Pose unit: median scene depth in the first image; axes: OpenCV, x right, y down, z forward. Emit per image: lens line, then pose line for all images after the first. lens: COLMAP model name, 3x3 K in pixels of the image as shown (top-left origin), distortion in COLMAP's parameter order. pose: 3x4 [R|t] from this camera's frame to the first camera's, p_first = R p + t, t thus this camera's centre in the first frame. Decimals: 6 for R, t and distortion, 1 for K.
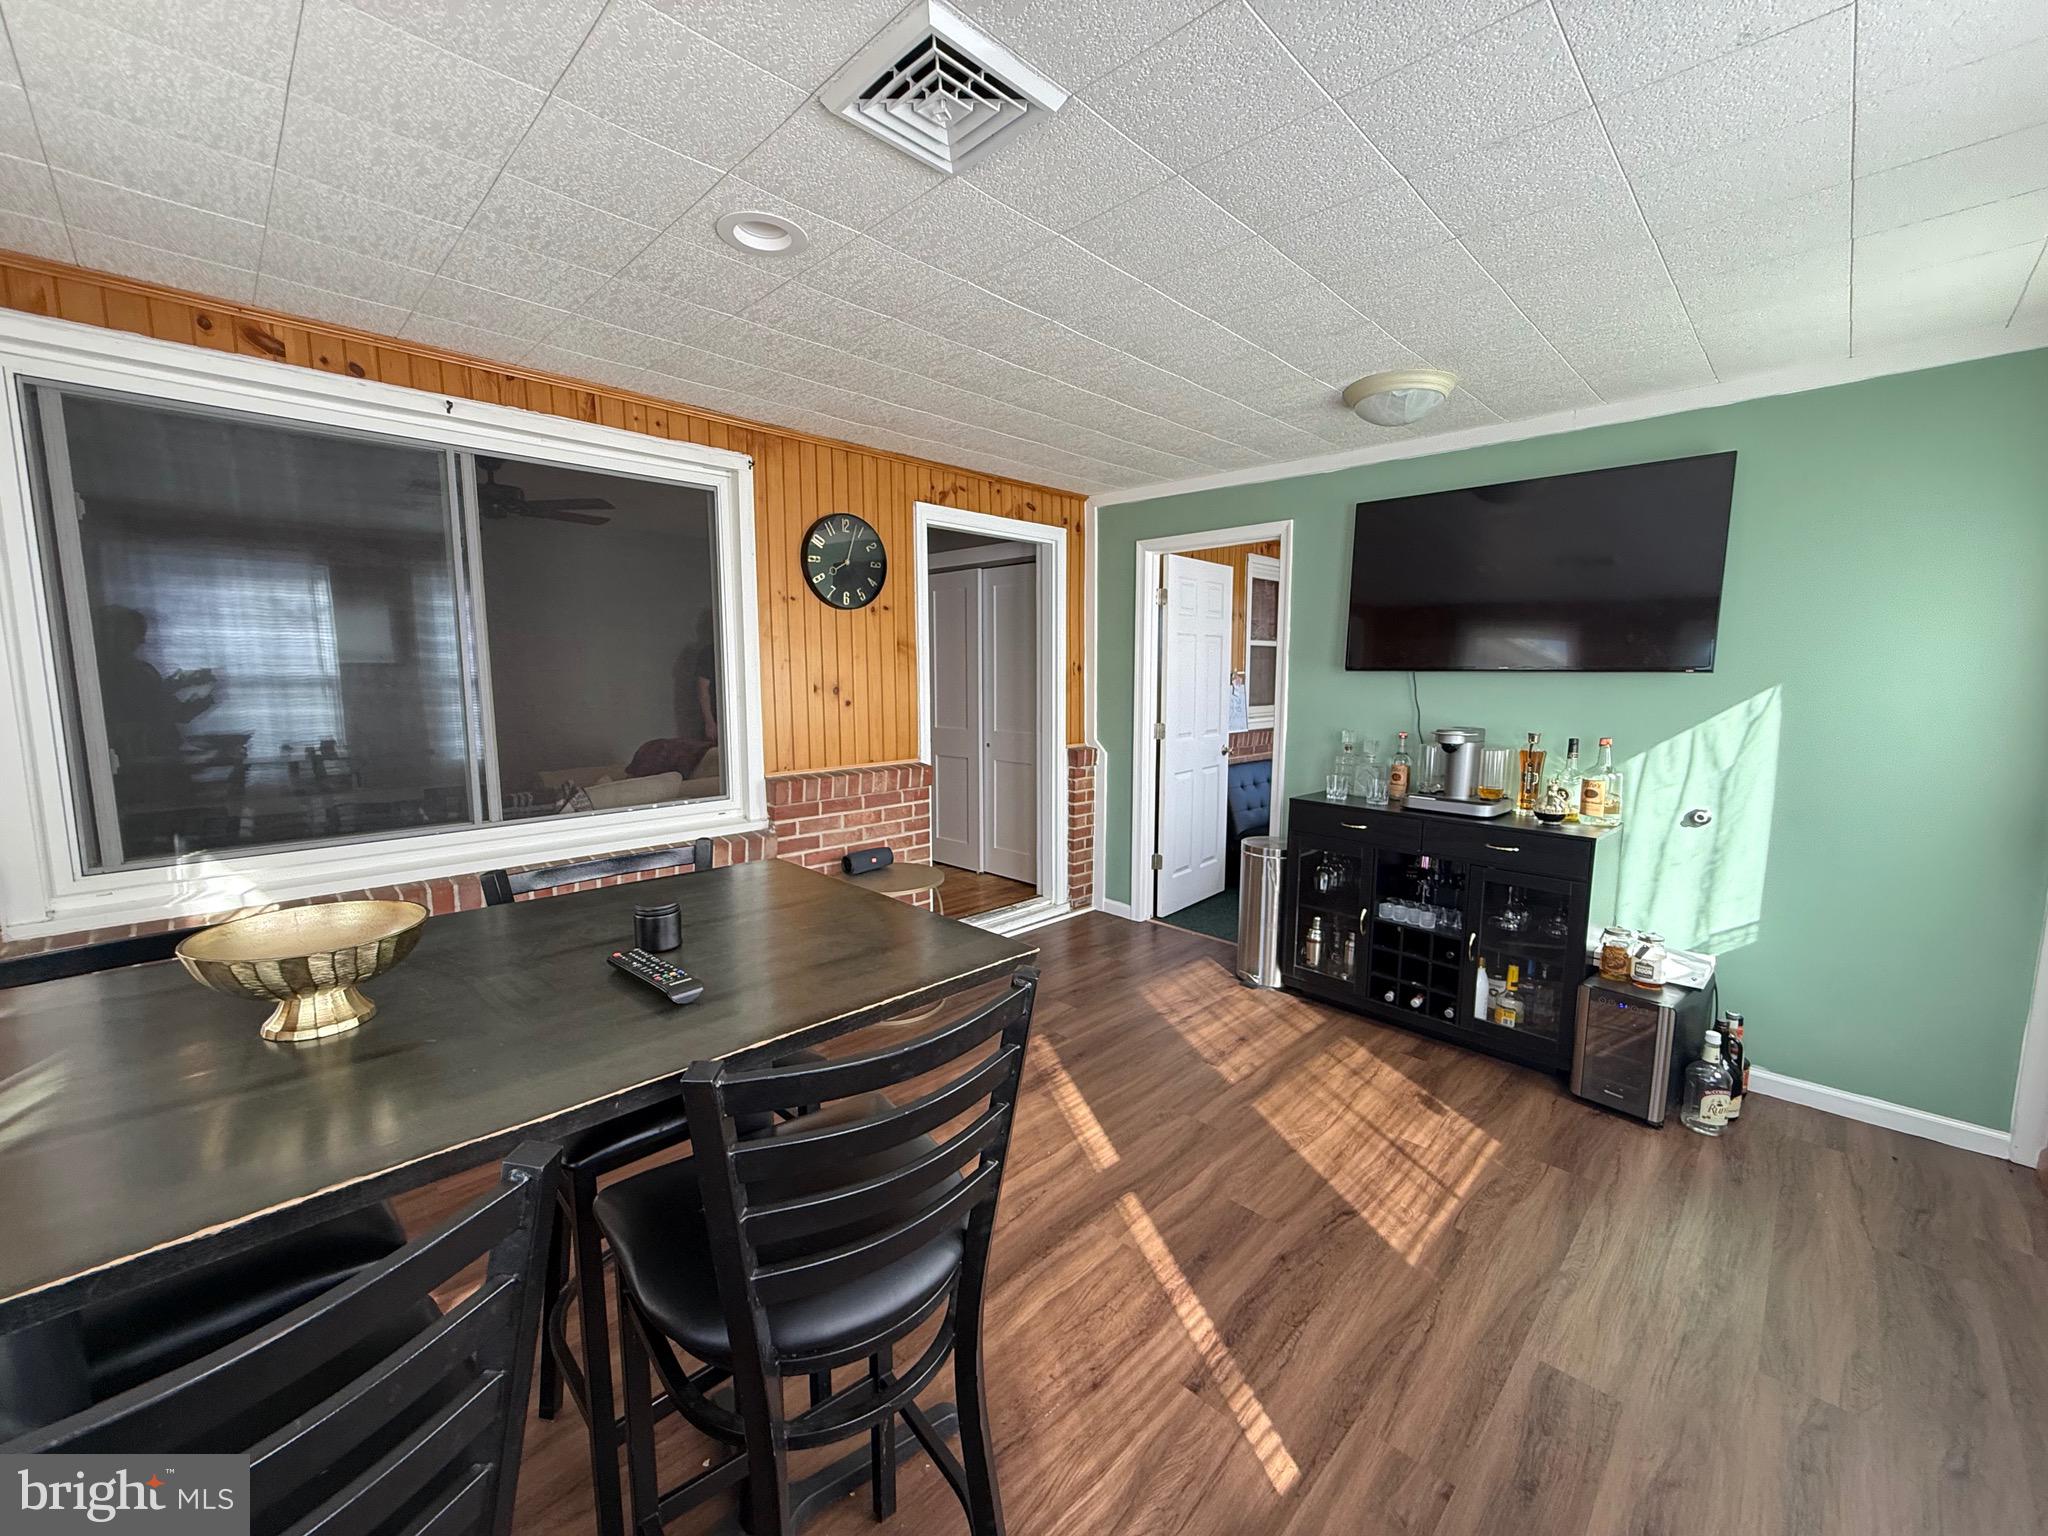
lens RADIAL K [[816.8, 0, 1023.5], [0, 816.8, 765.2], [0, 0, 1]] dist [0.000108, 0.000105]
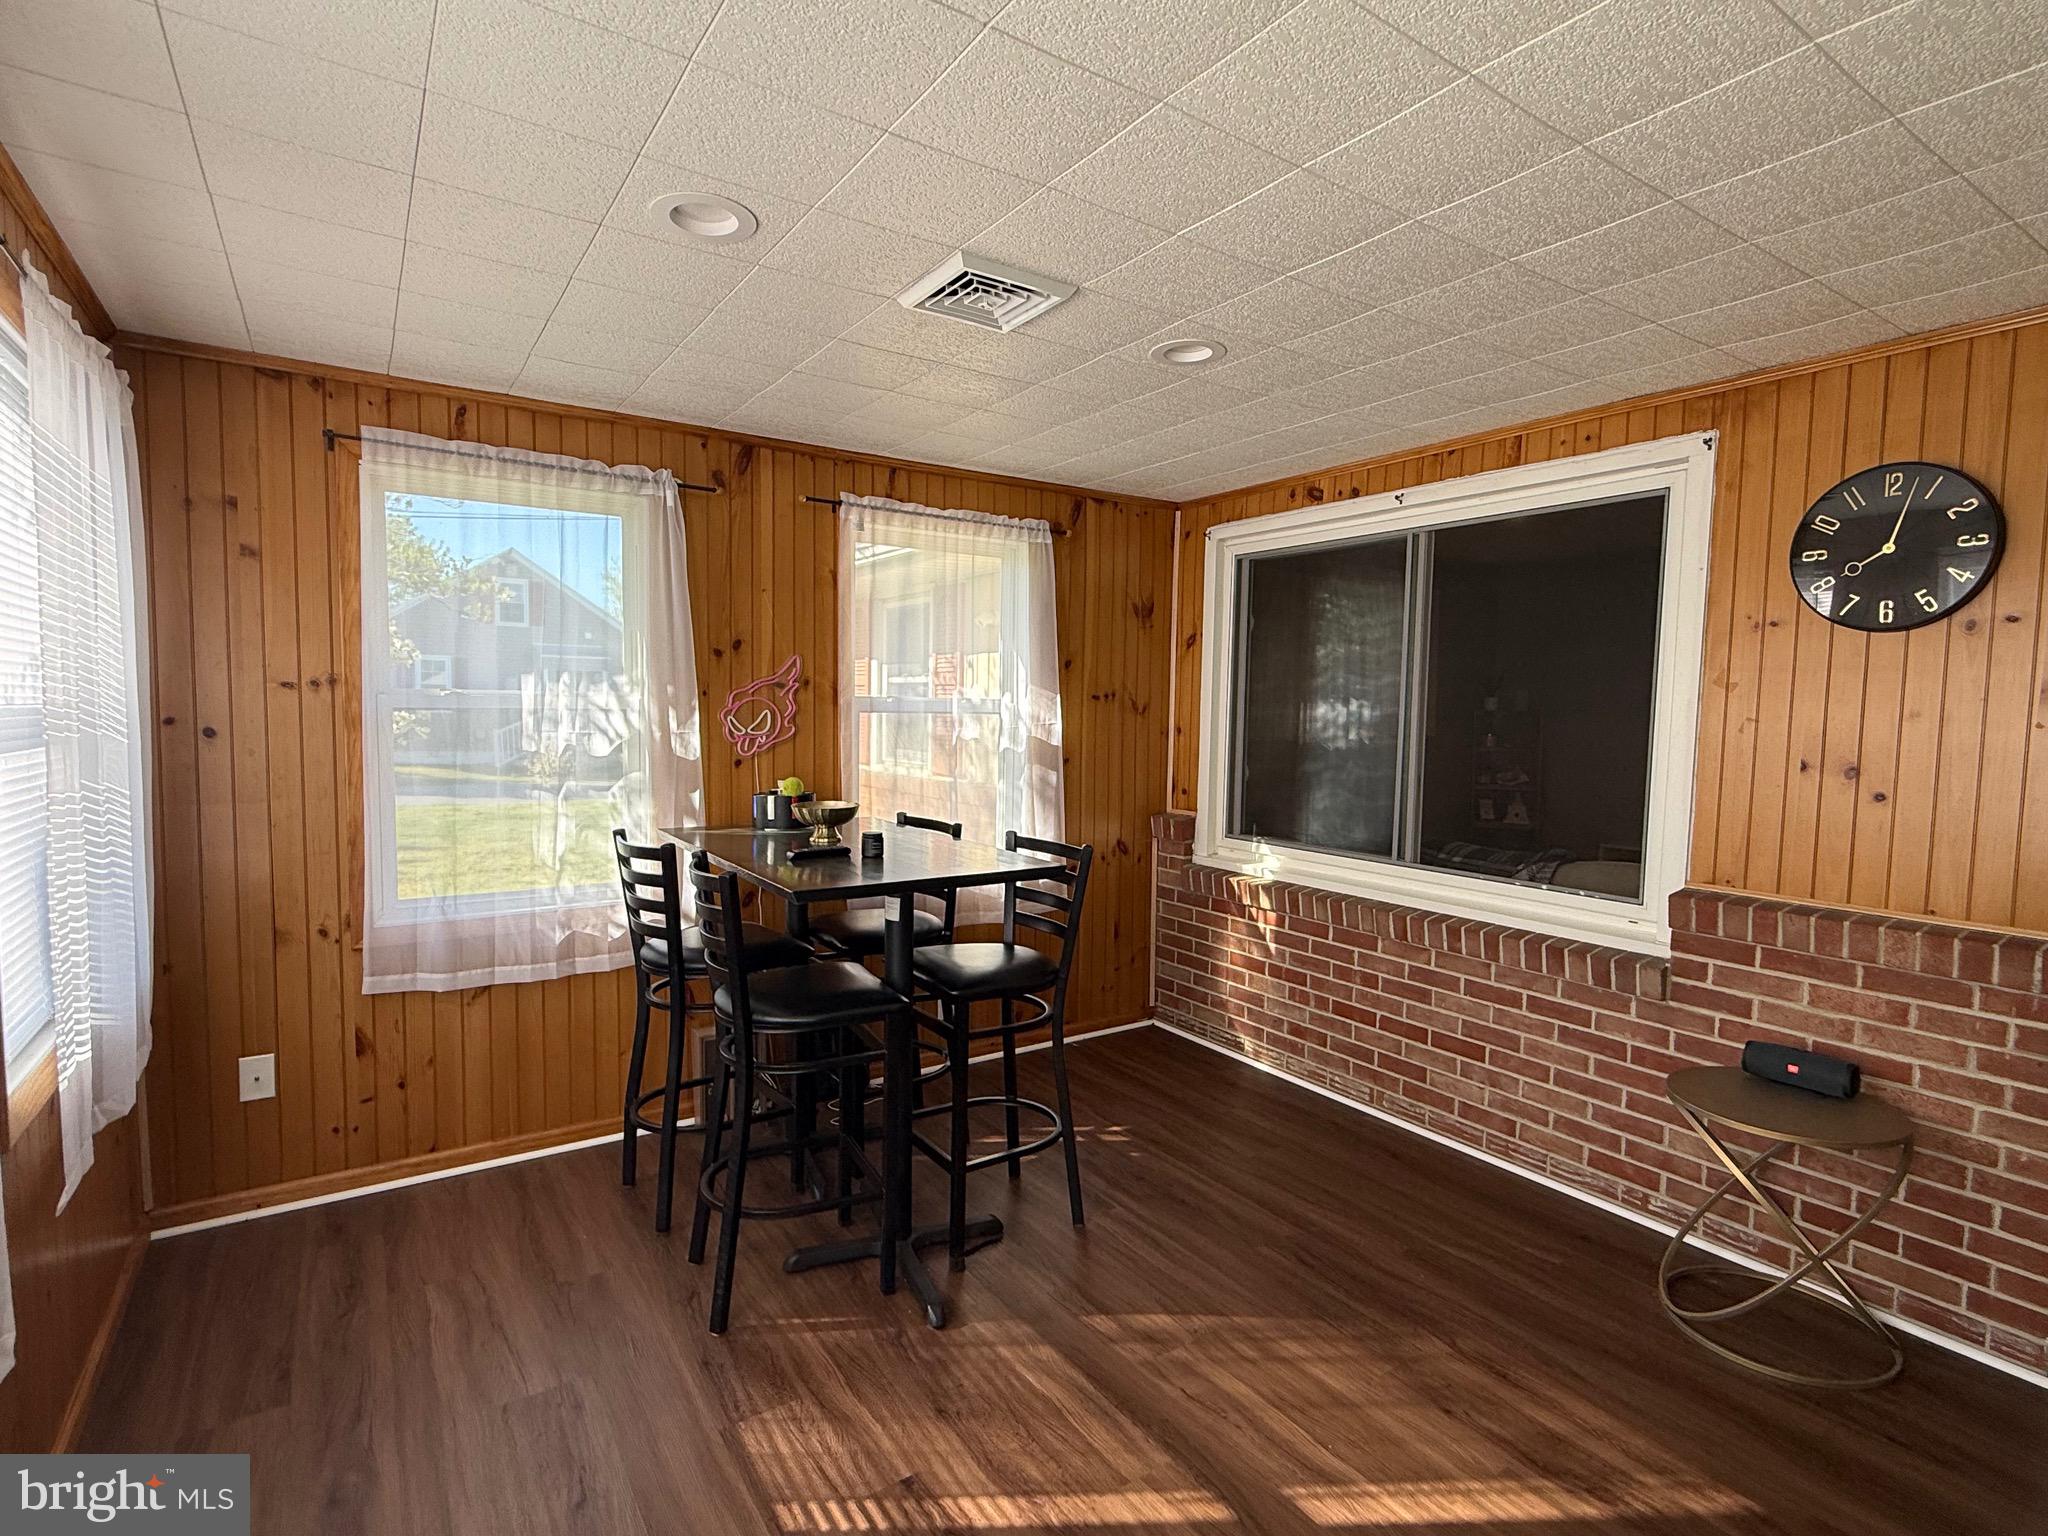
lens RADIAL K [[1000.4, 0, 1021.6], [0, 1000.4, 772.1], [0, 0, 1]] dist [0.006836, 0.000951]
pose [[-0.194498, 0.060056, -0.979063, 0.641195], [-0.134777, 0.987021, 0.087318, -0.082341], [0.971600, 0.148938, -0.183880, 0.617704]]
